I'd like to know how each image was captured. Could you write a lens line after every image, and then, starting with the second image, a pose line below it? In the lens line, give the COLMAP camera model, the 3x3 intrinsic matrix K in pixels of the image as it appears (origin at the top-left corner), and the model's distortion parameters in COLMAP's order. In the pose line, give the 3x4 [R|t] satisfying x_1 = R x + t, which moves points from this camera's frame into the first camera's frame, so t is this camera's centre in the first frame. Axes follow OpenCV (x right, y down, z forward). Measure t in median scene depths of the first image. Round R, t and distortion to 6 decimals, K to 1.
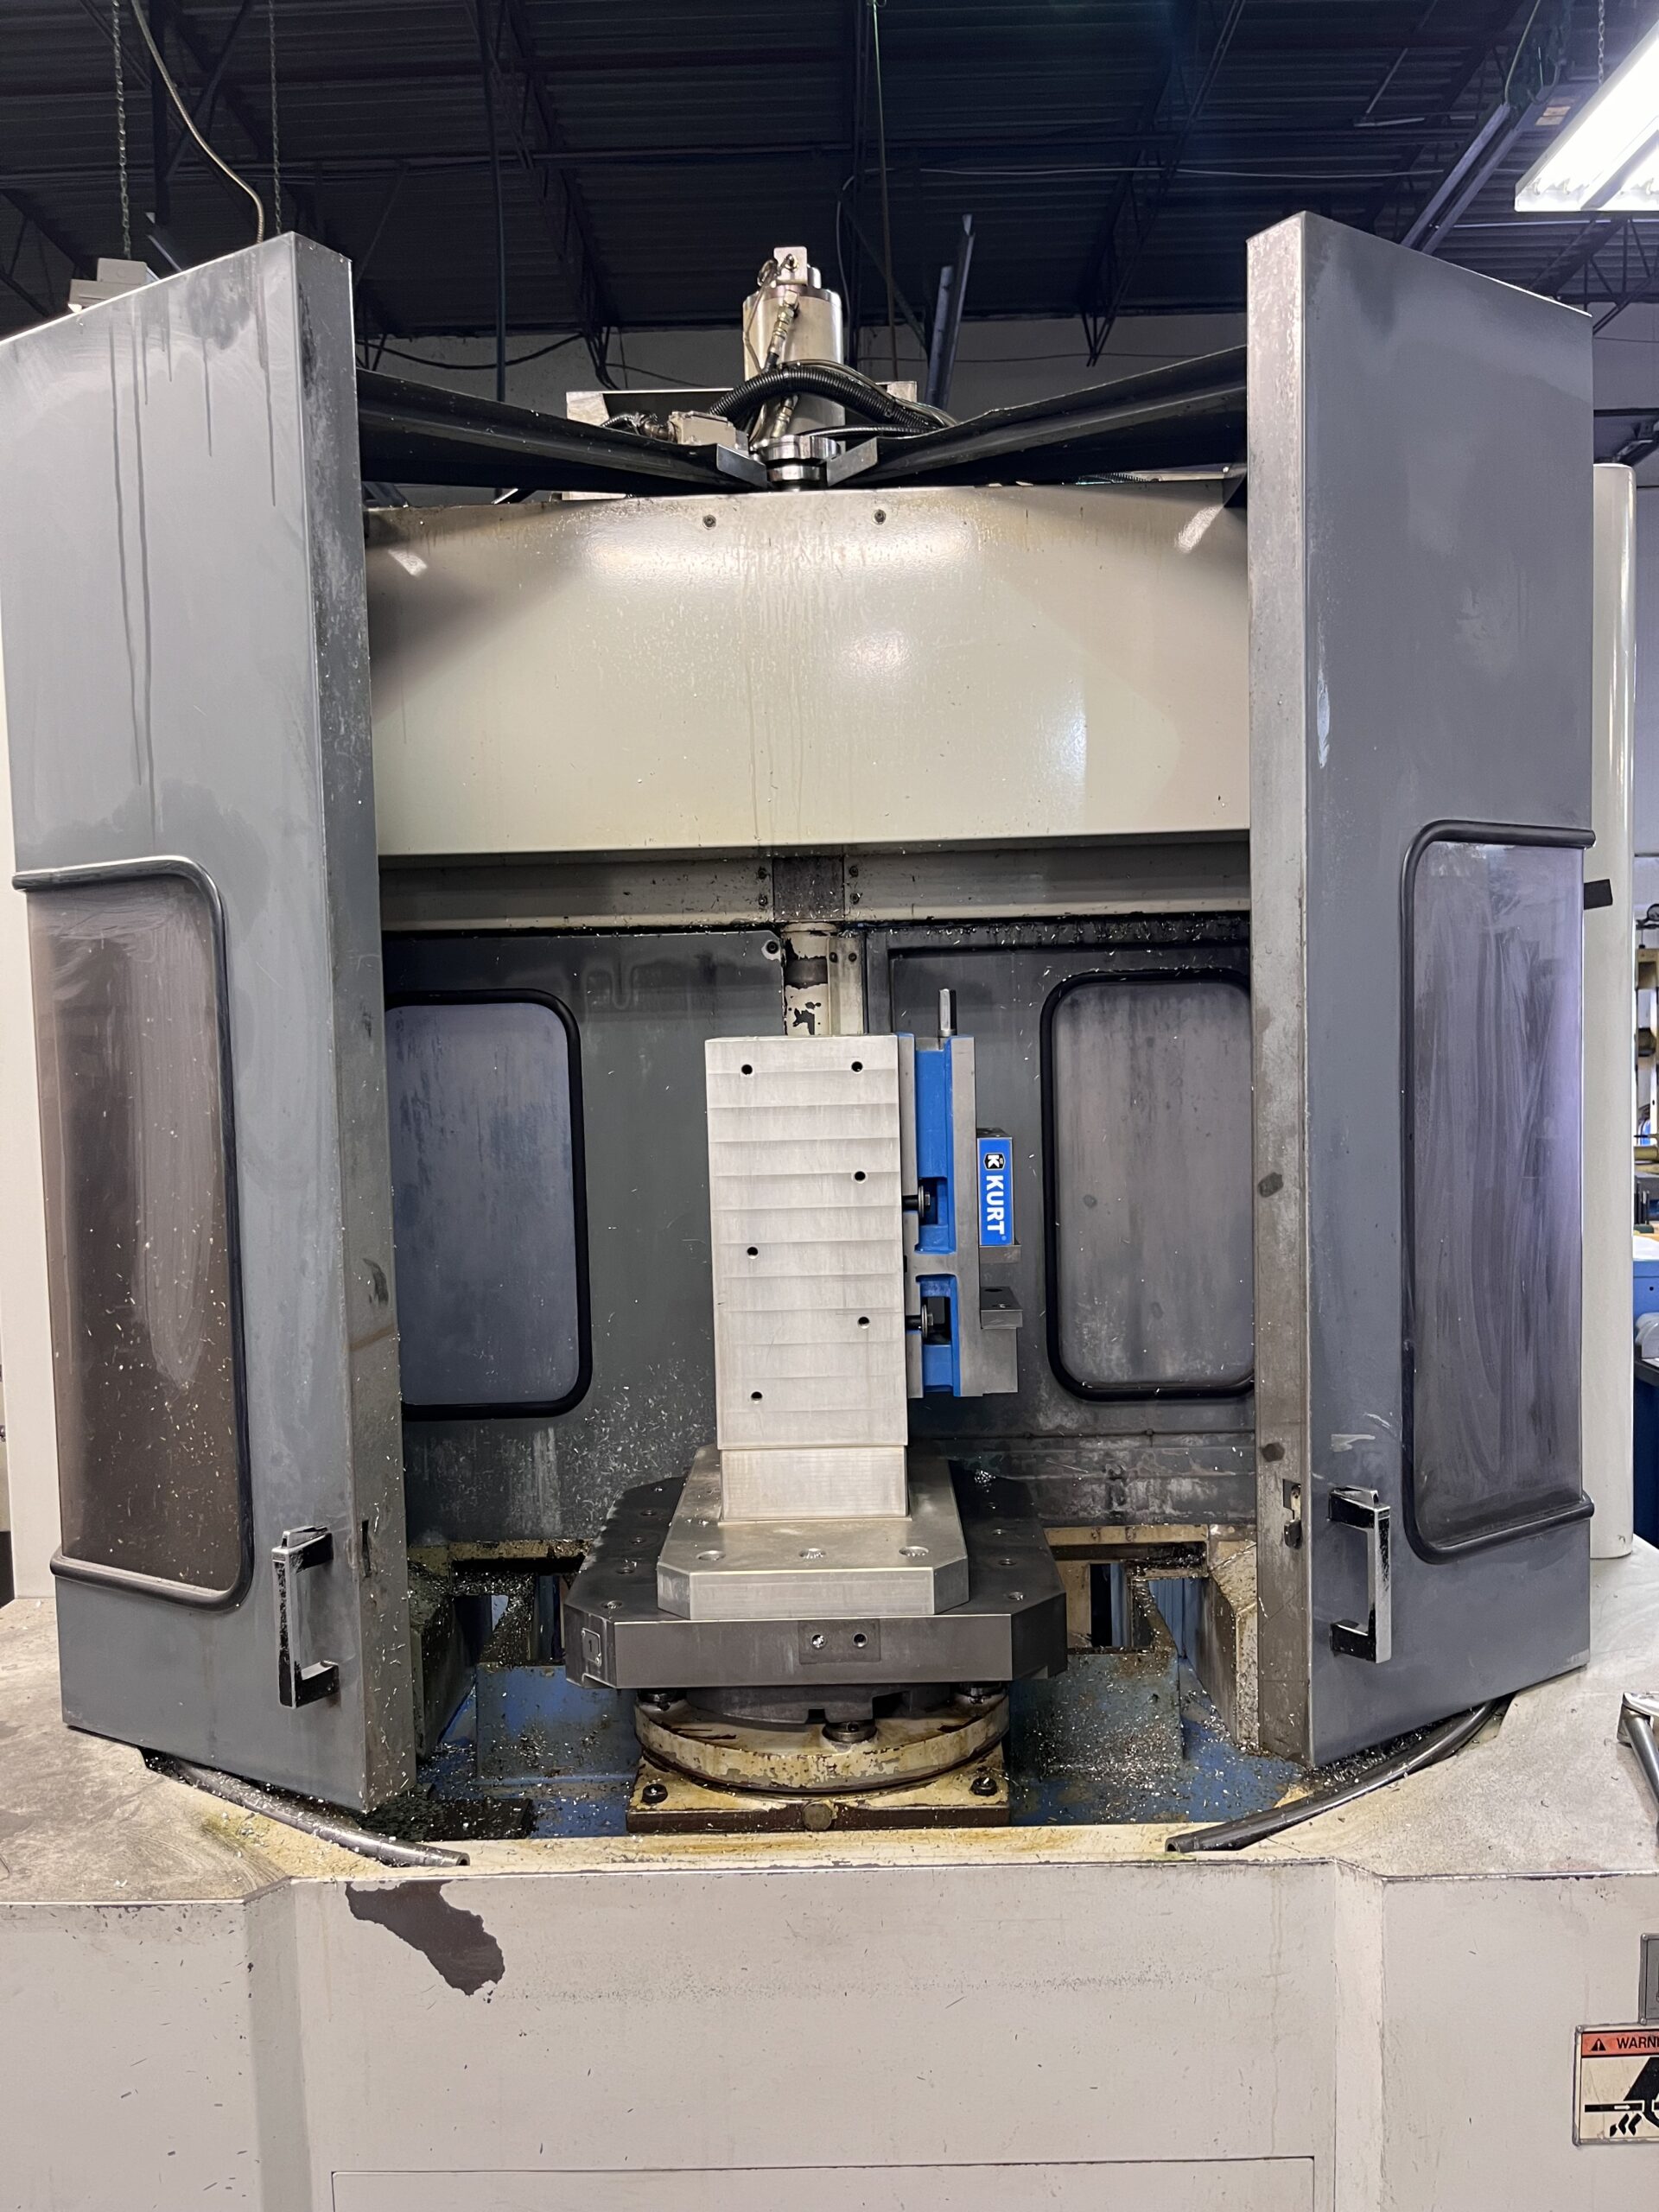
lens RADIAL K [[1710.1, 0, 824.4], [0, 1710.1, 1108.9], [0, 0, 1]] dist [0.062441, -0.091758]
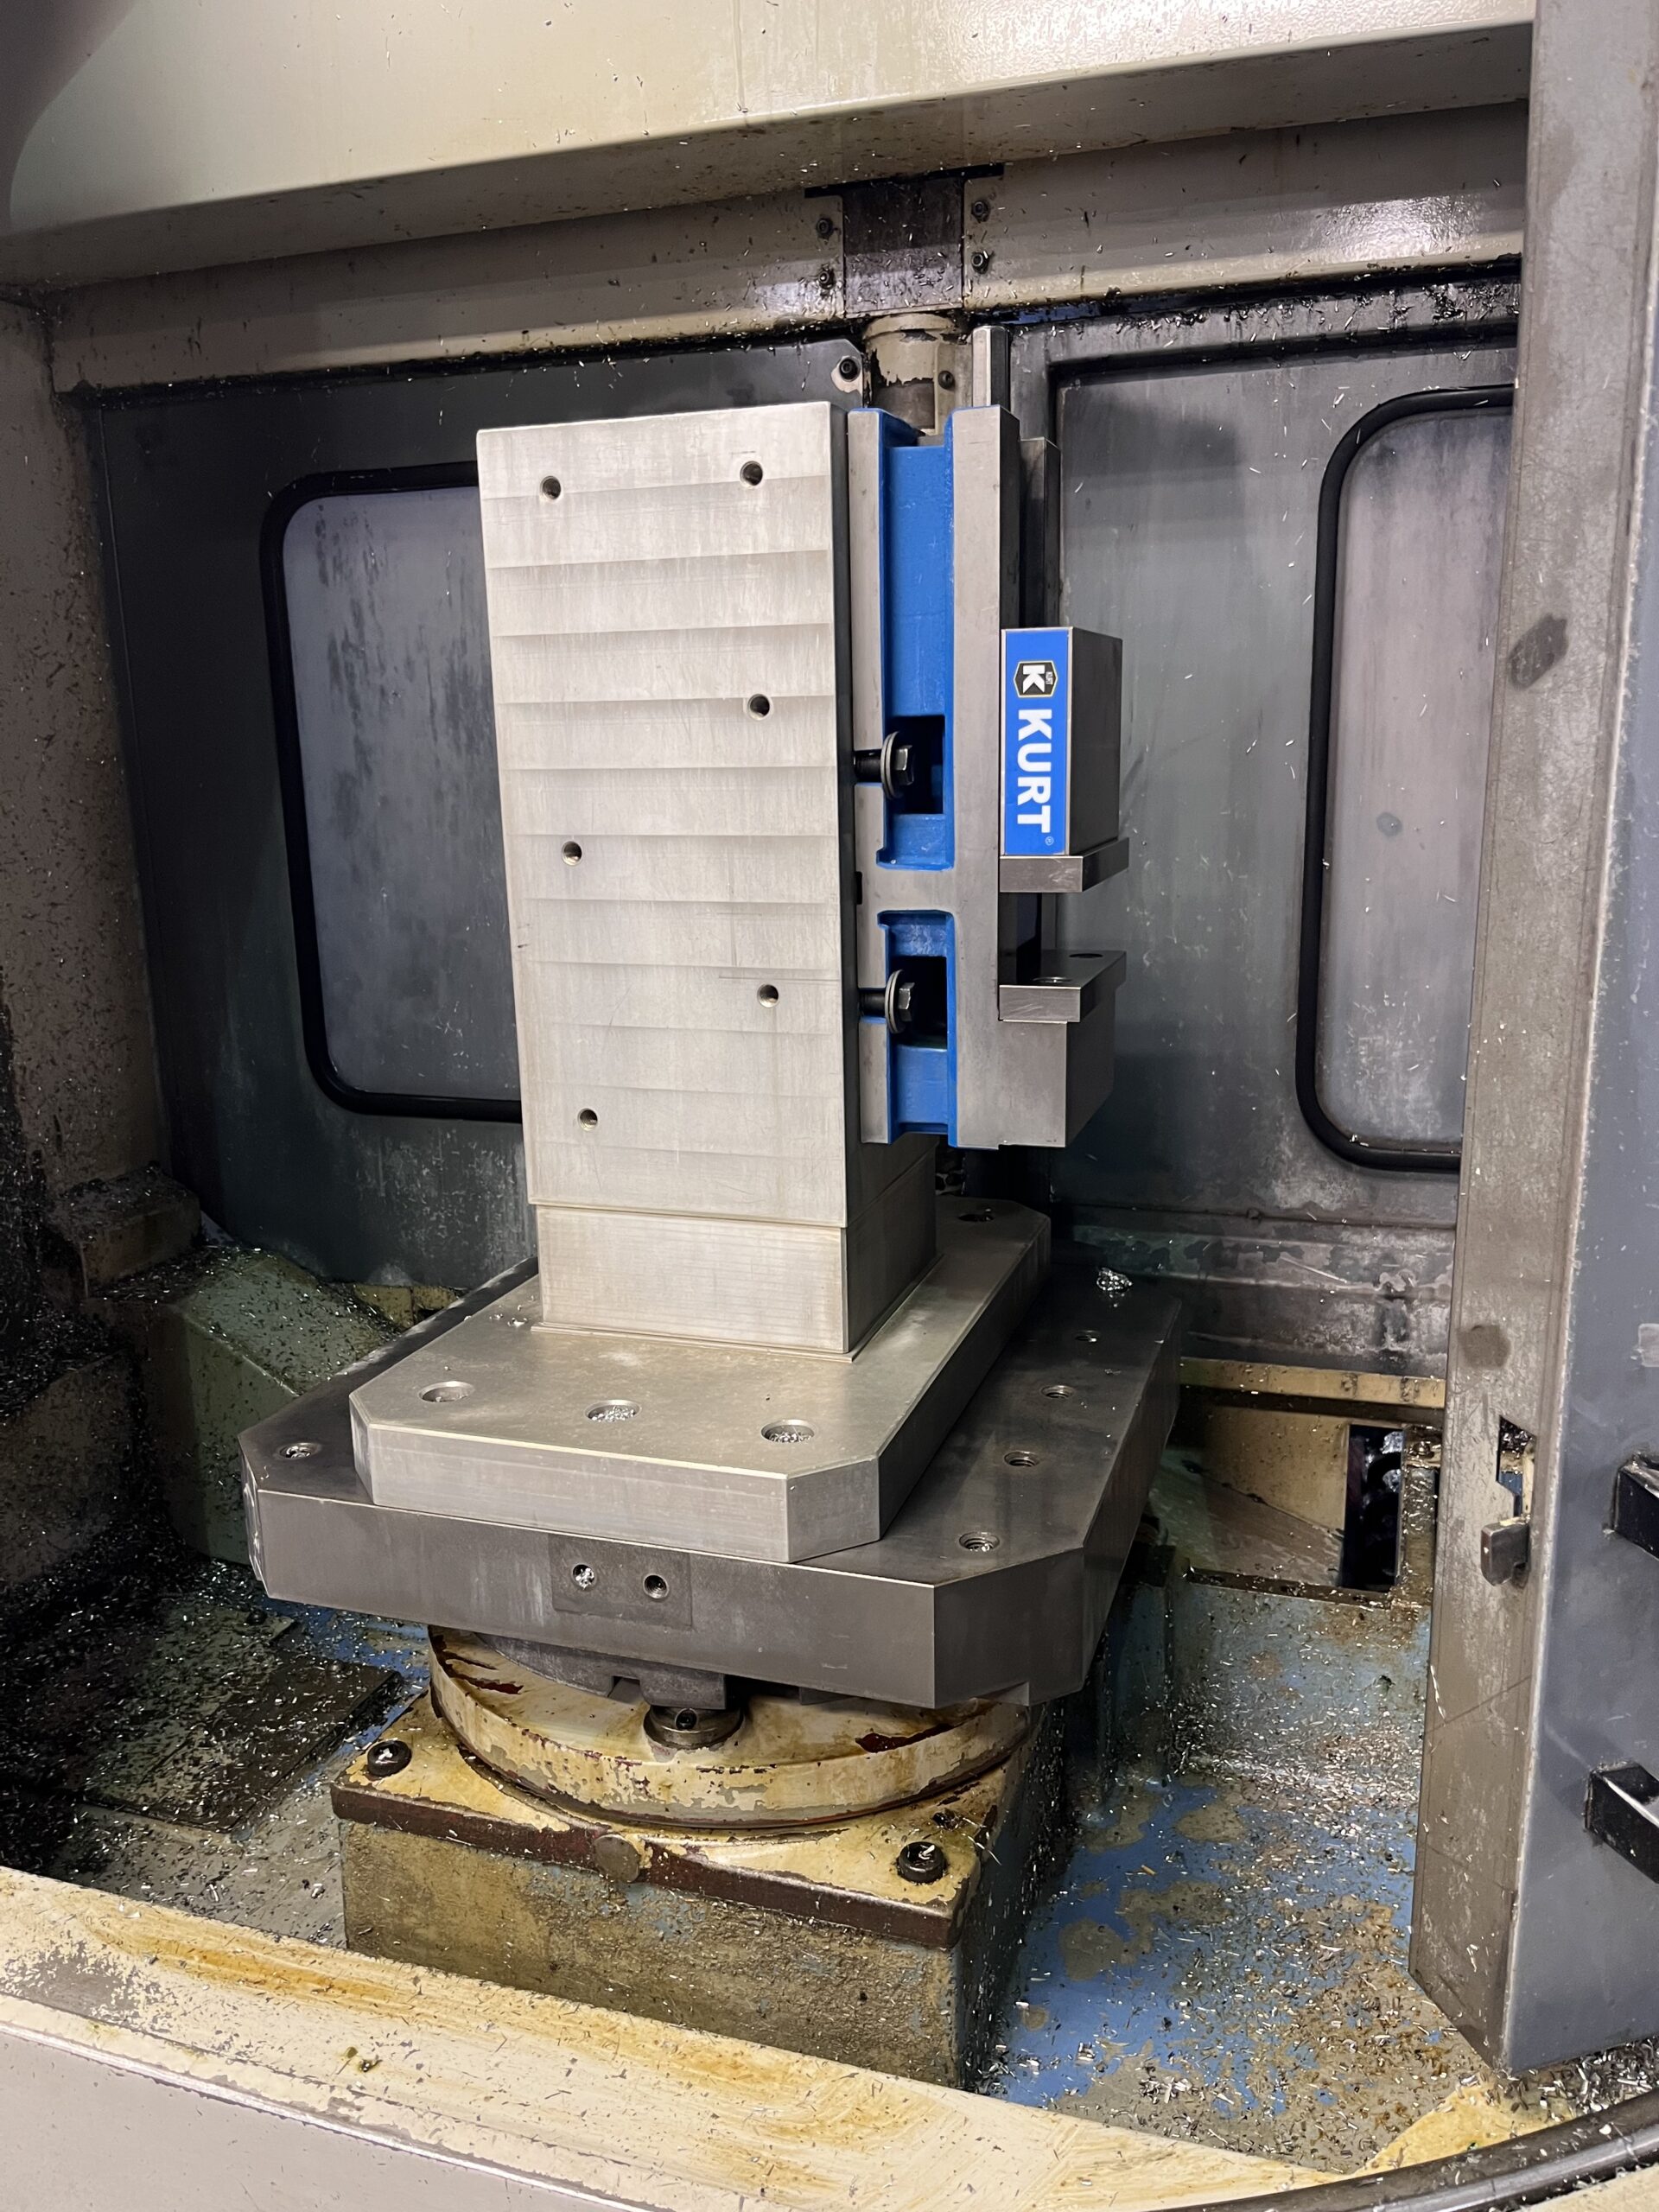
lens RADIAL K [[1710.1, 0, 829.1], [0, 1710.1, 1119.2], [0, 0, 1]] dist [0.062441, -0.091758]
pose [[0.953303, 0.075592, -0.292402, 0.196062], [-0.023778, 0.983951, 0.176850, 0.068656], [0.301078, -0.161639, 0.939801, 0.501795]]
